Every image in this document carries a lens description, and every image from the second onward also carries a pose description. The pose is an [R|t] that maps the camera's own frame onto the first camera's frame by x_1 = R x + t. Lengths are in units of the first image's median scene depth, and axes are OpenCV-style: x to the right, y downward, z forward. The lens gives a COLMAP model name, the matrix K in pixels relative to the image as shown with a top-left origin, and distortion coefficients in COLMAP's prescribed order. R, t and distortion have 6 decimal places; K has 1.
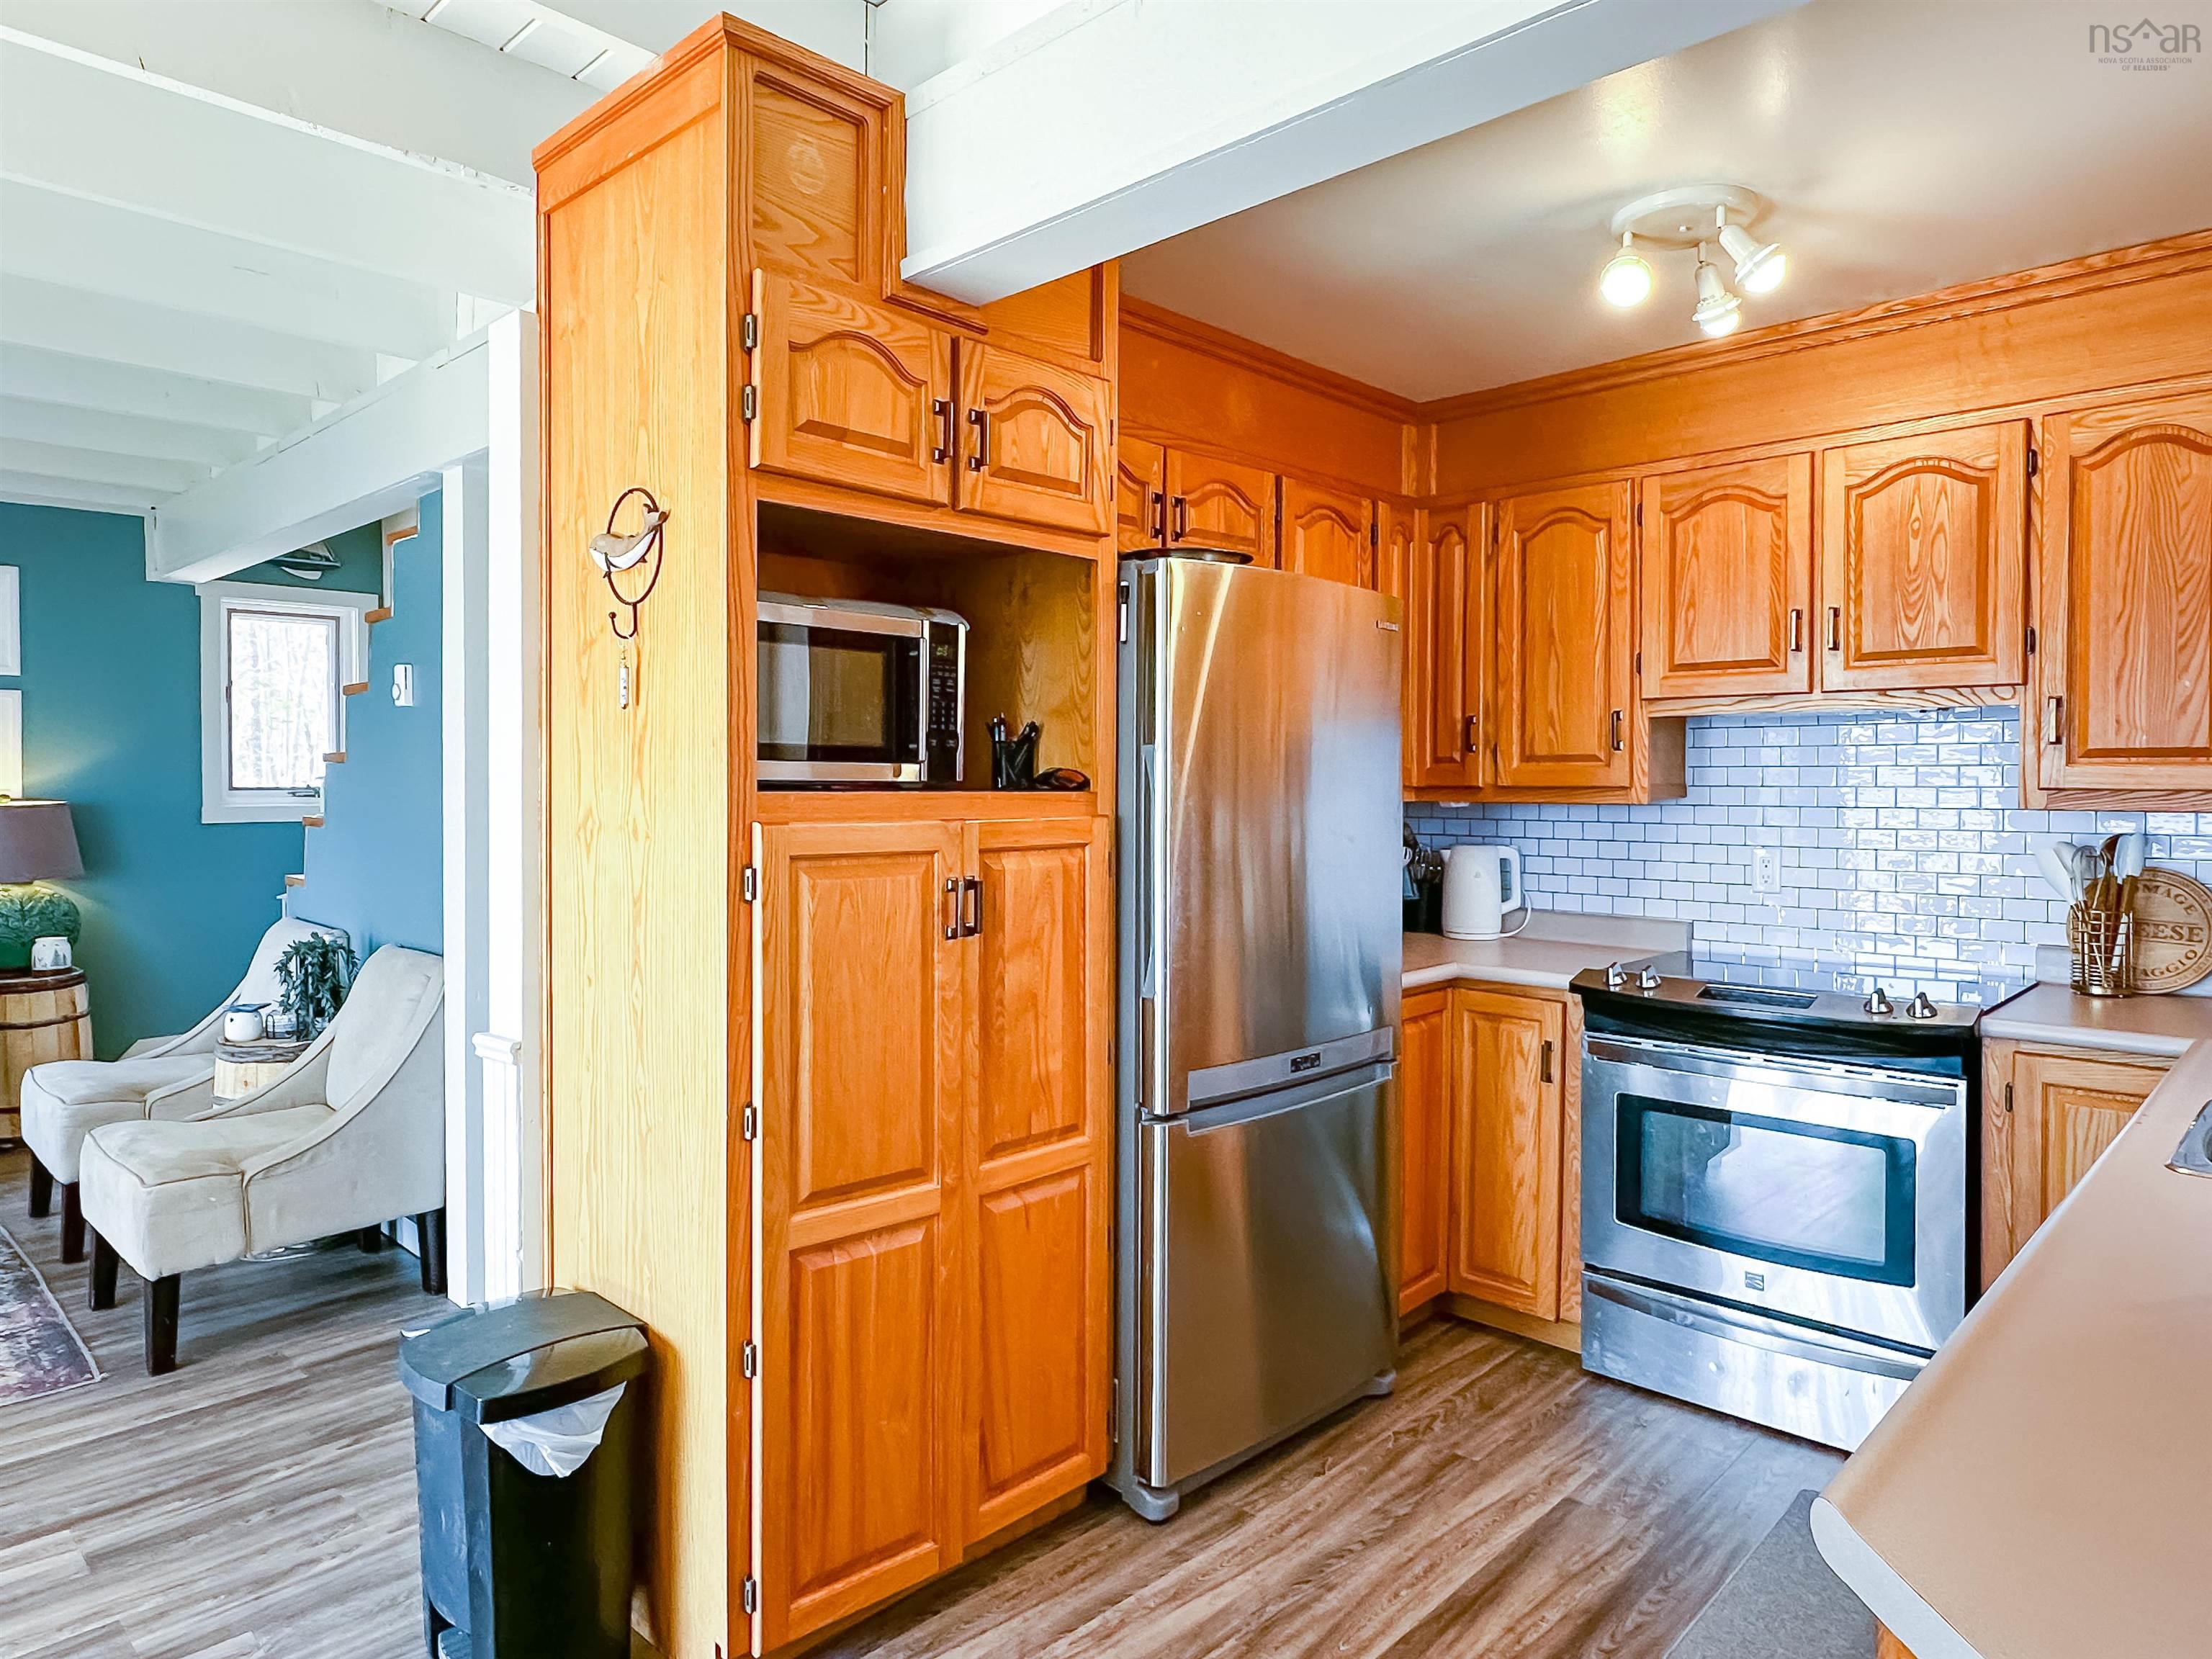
lens RADIAL K [[1374.8, 0, 1087.5], [0, 1374.8, 801.2], [0, 0, 1]] dist [-0.001389, -0.000477]
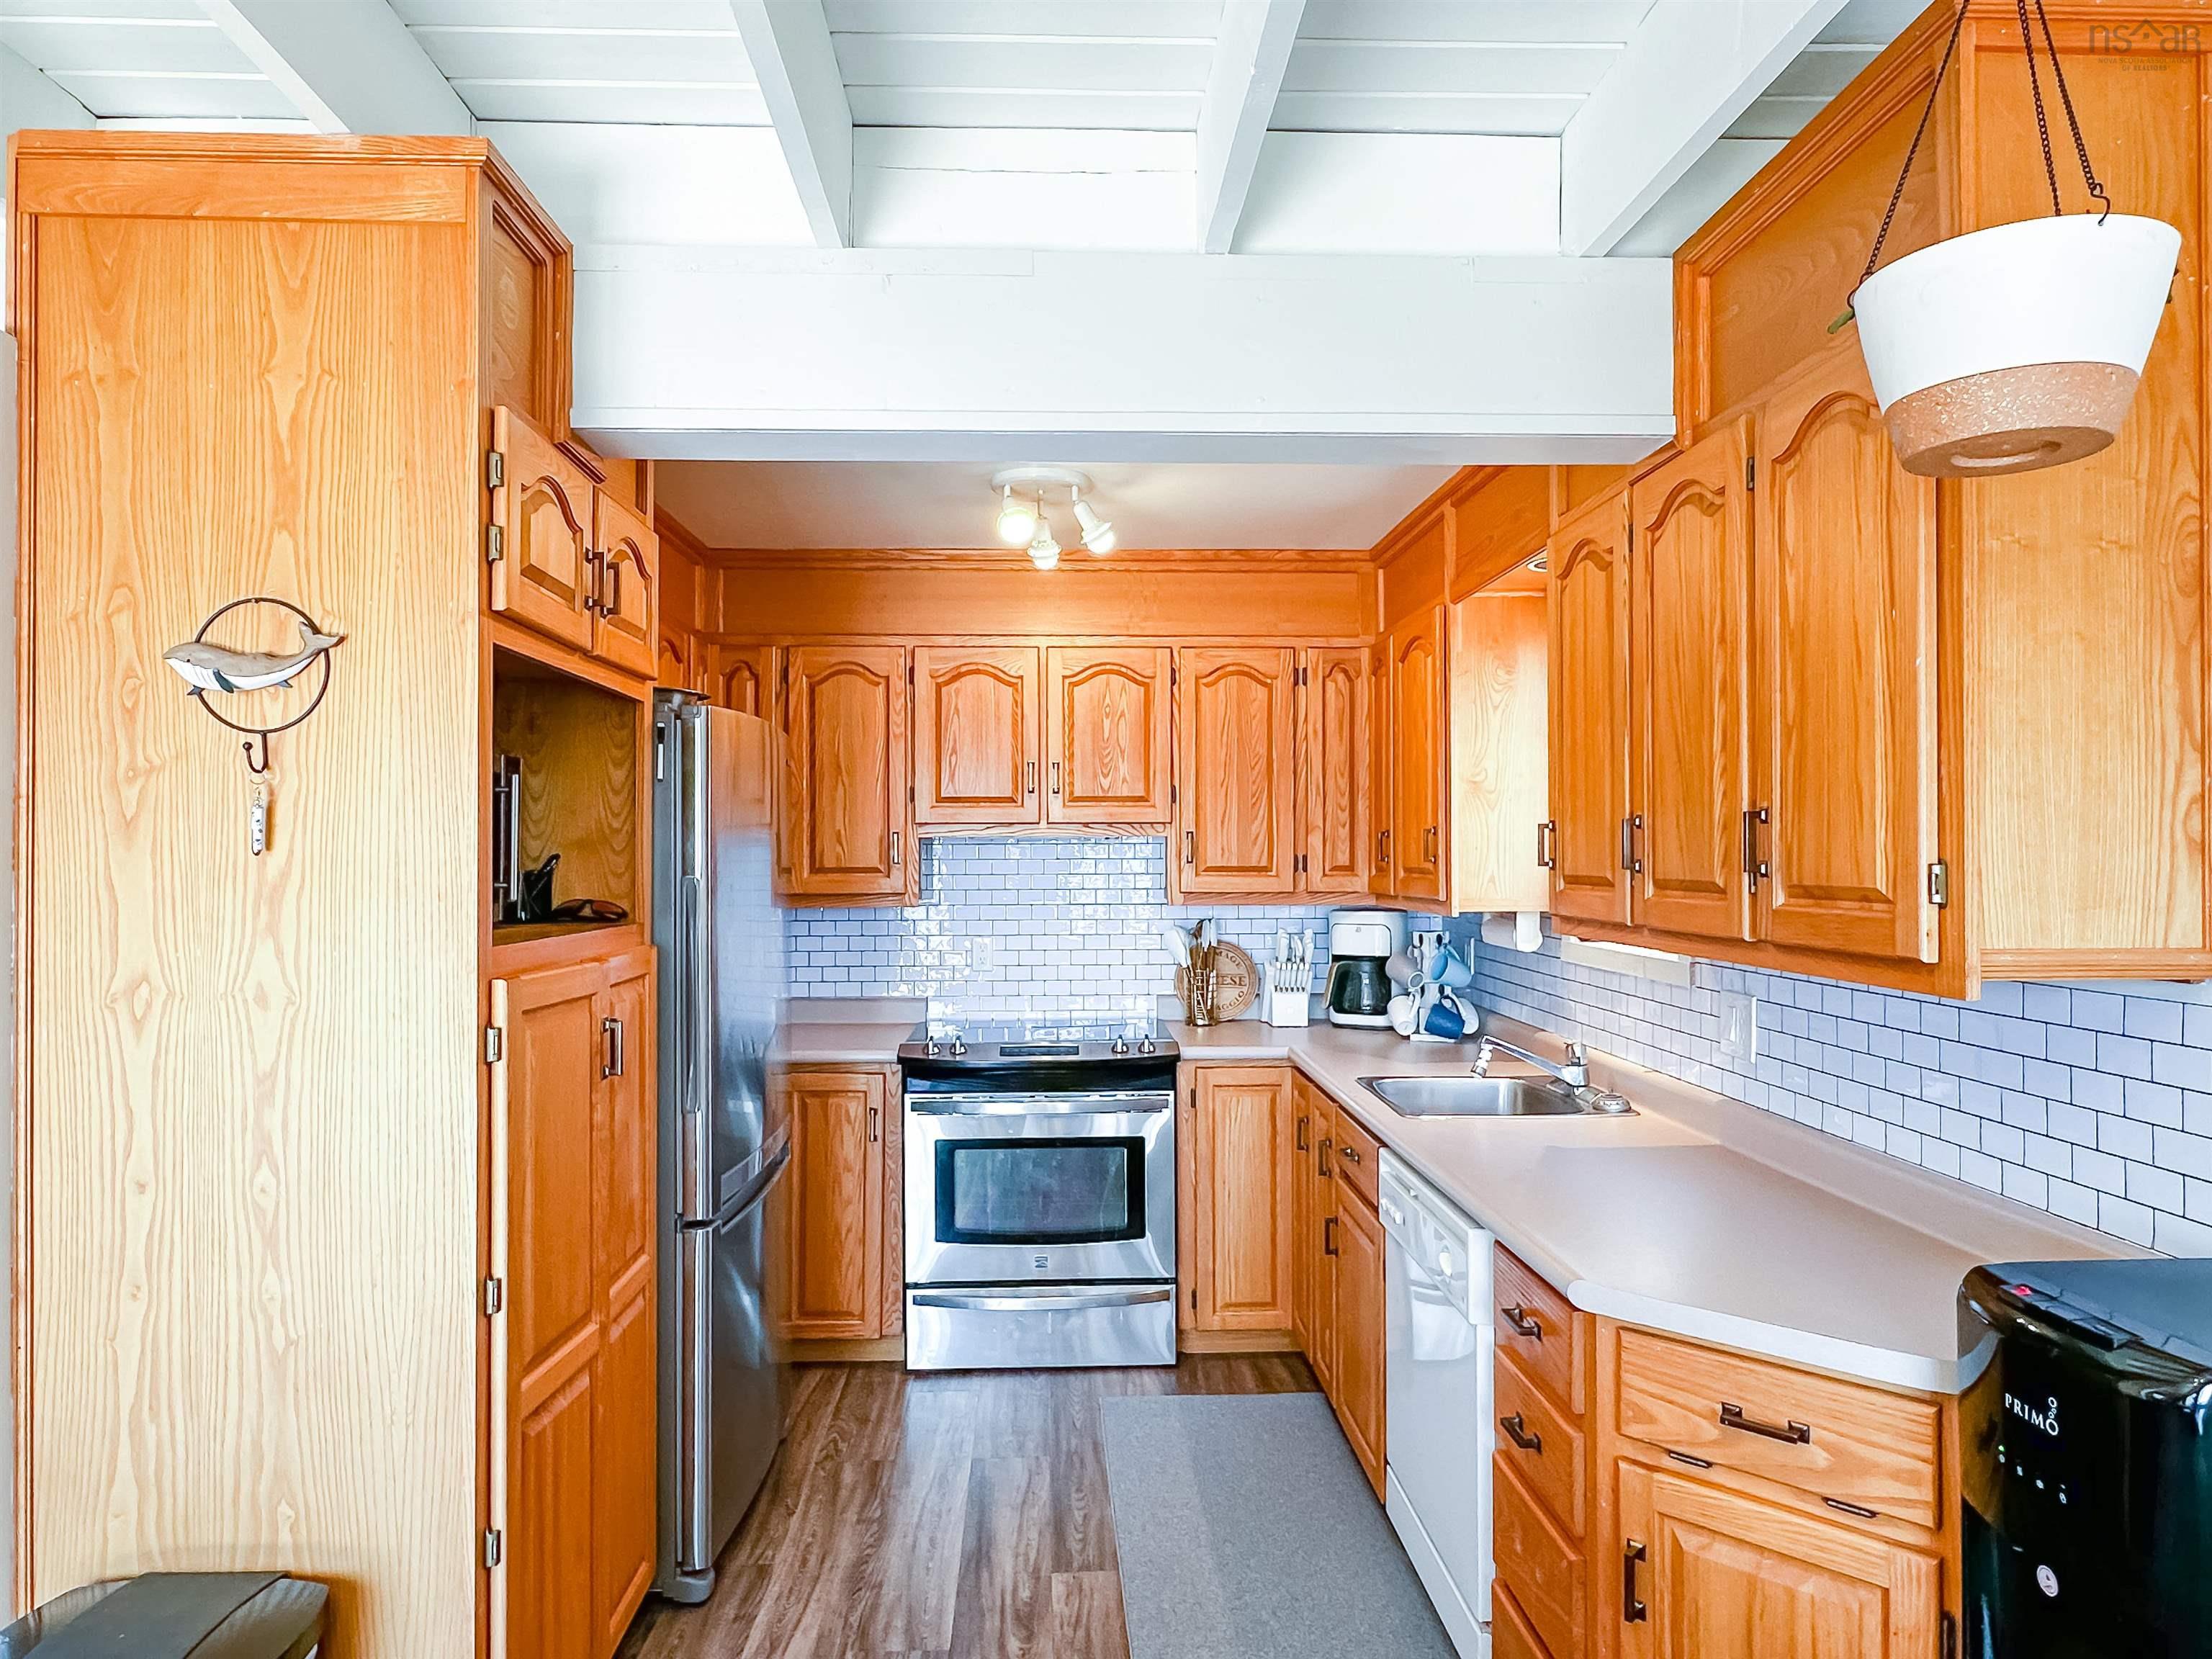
lens RADIAL K [[1374.8, 0, 1102.3], [0, 1374.8, 845.0], [0, 0, 1]] dist [-0.001389, -0.000477]
pose [[0.683108, -0.001234, 0.730316, -0.476183], [0.015196, 0.999806, -0.012525, -0.043840], [-0.730159, 0.019654, 0.682994, 0.027088]]
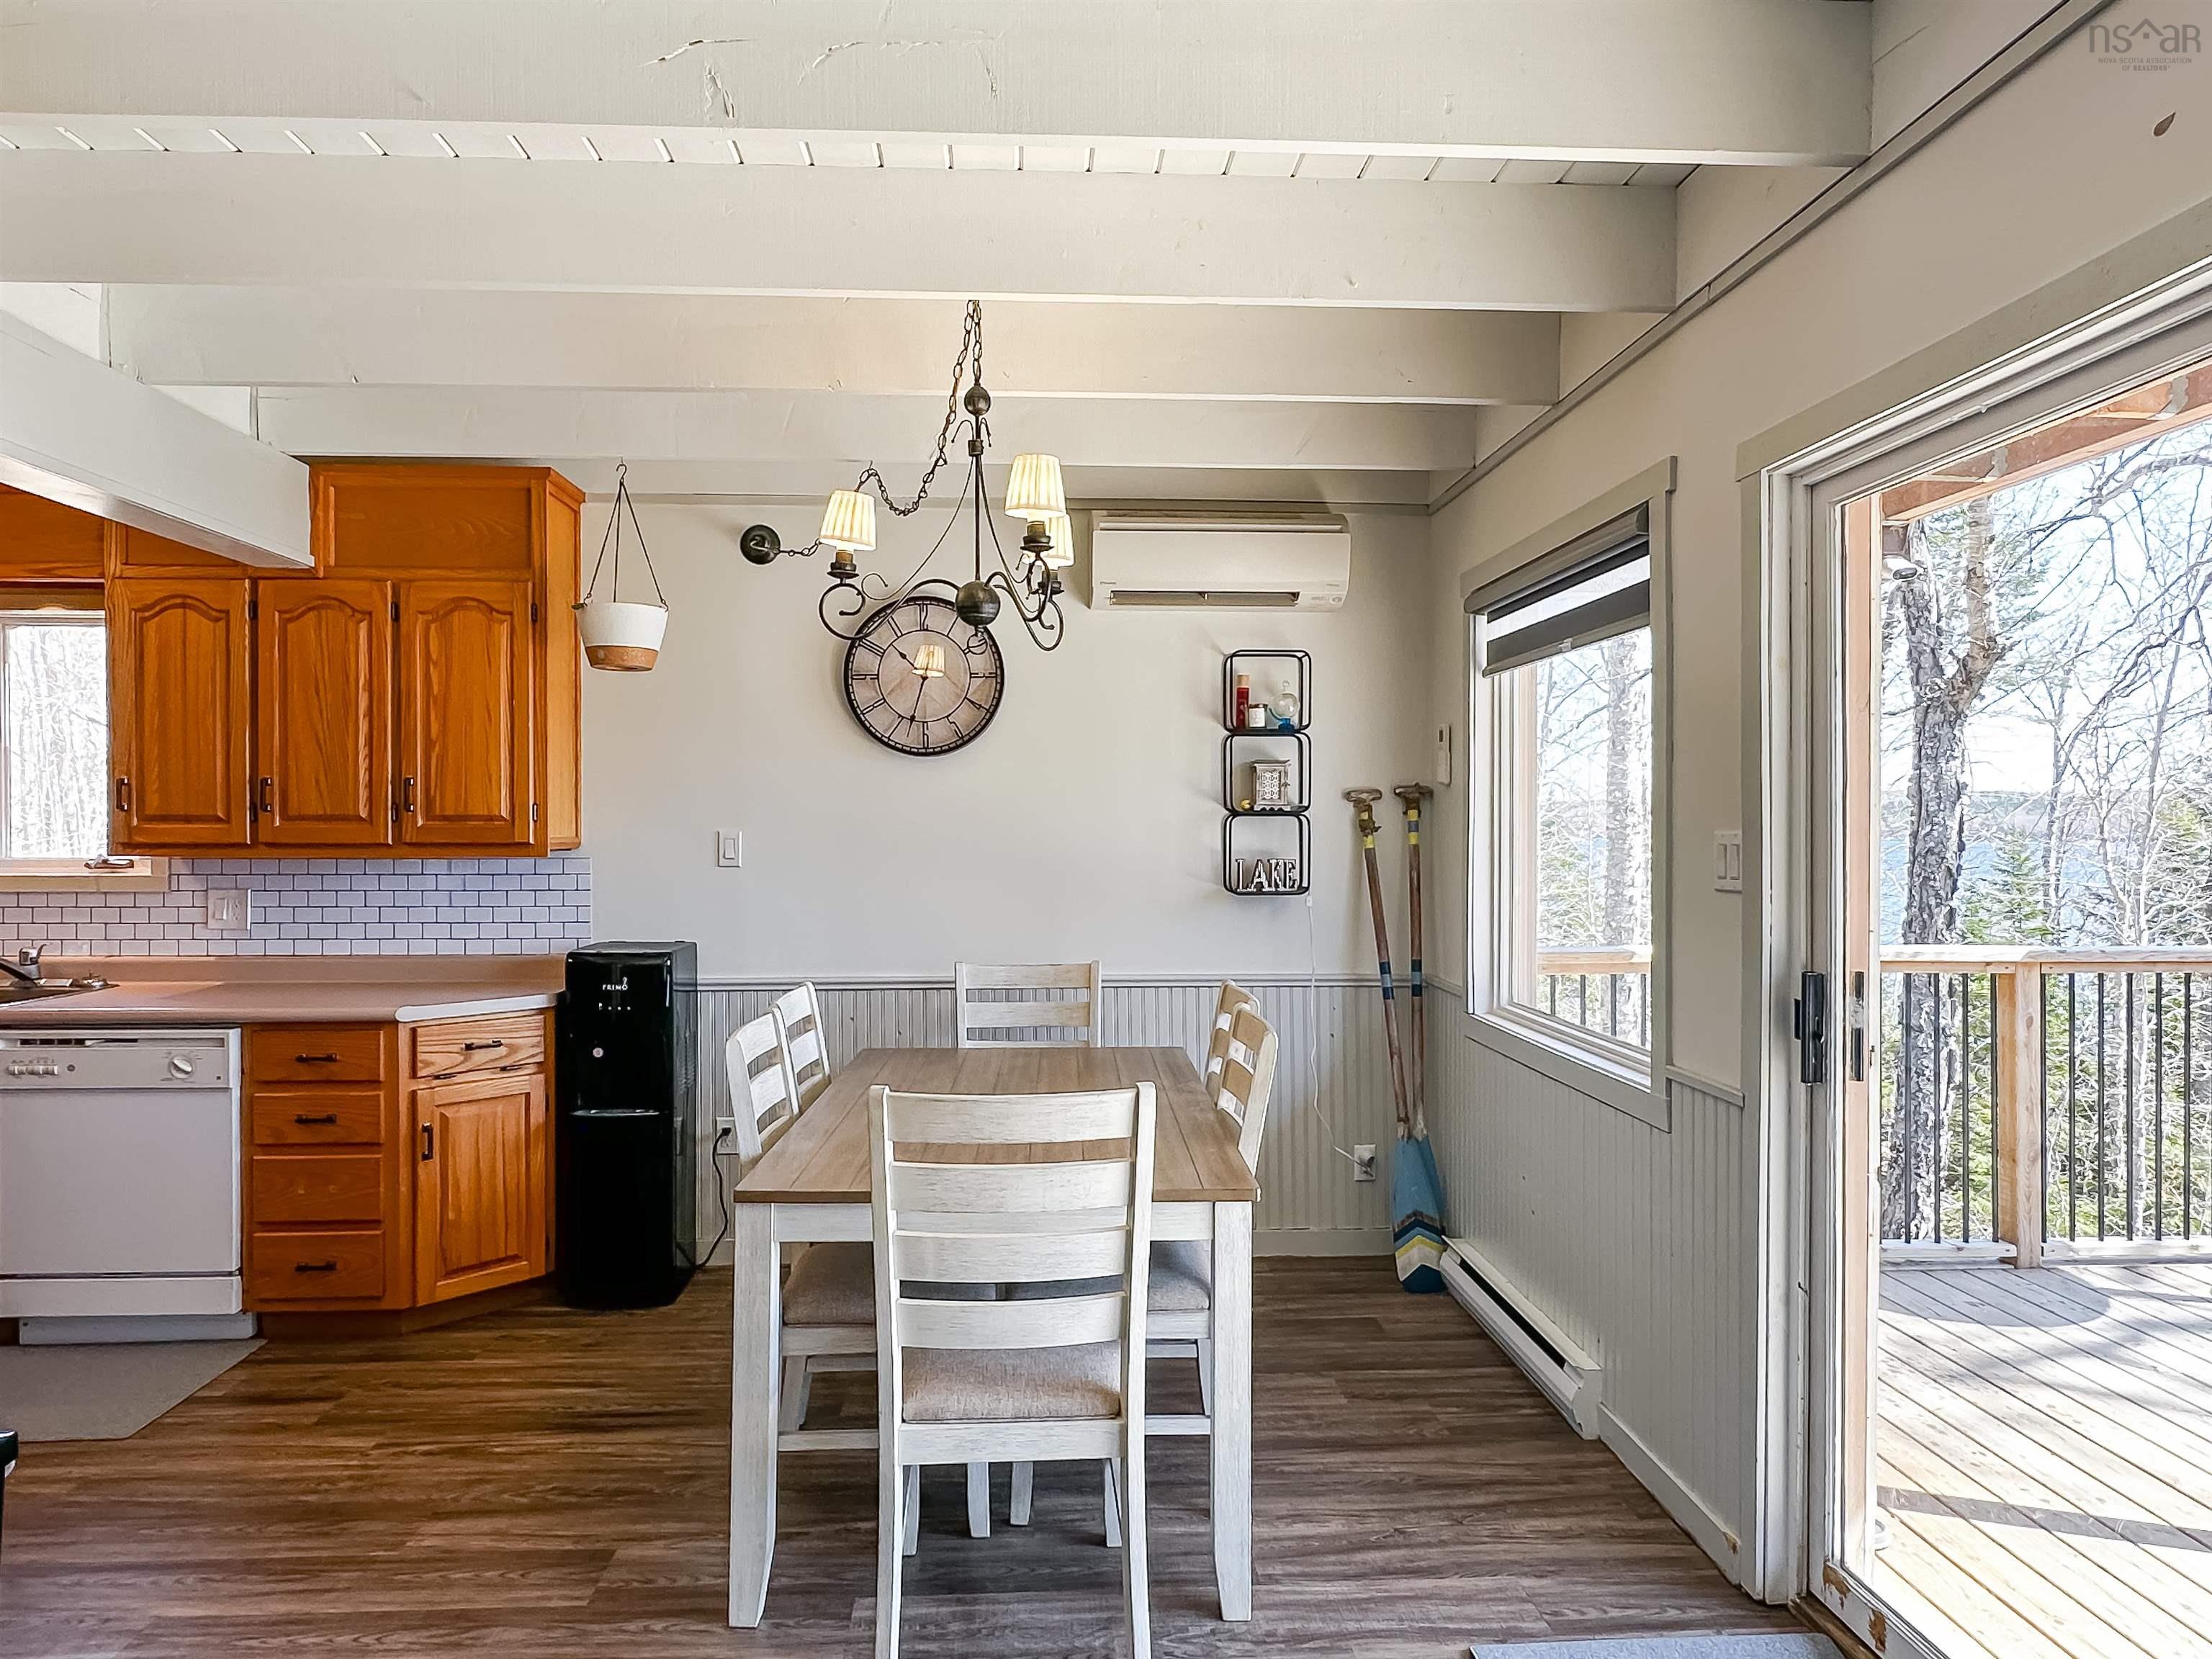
lens RADIAL K [[1374.8, 0, 1107.7], [0, 1374.8, 836.2], [0, 0, 1]] dist [-0.001389, -0.000477]
pose [[-0.752391, -0.007022, 0.658680, -1.262392], [0.008522, 0.999756, 0.020393, -0.028094], [-0.658662, 0.020957, -0.752147, 0.890972]]
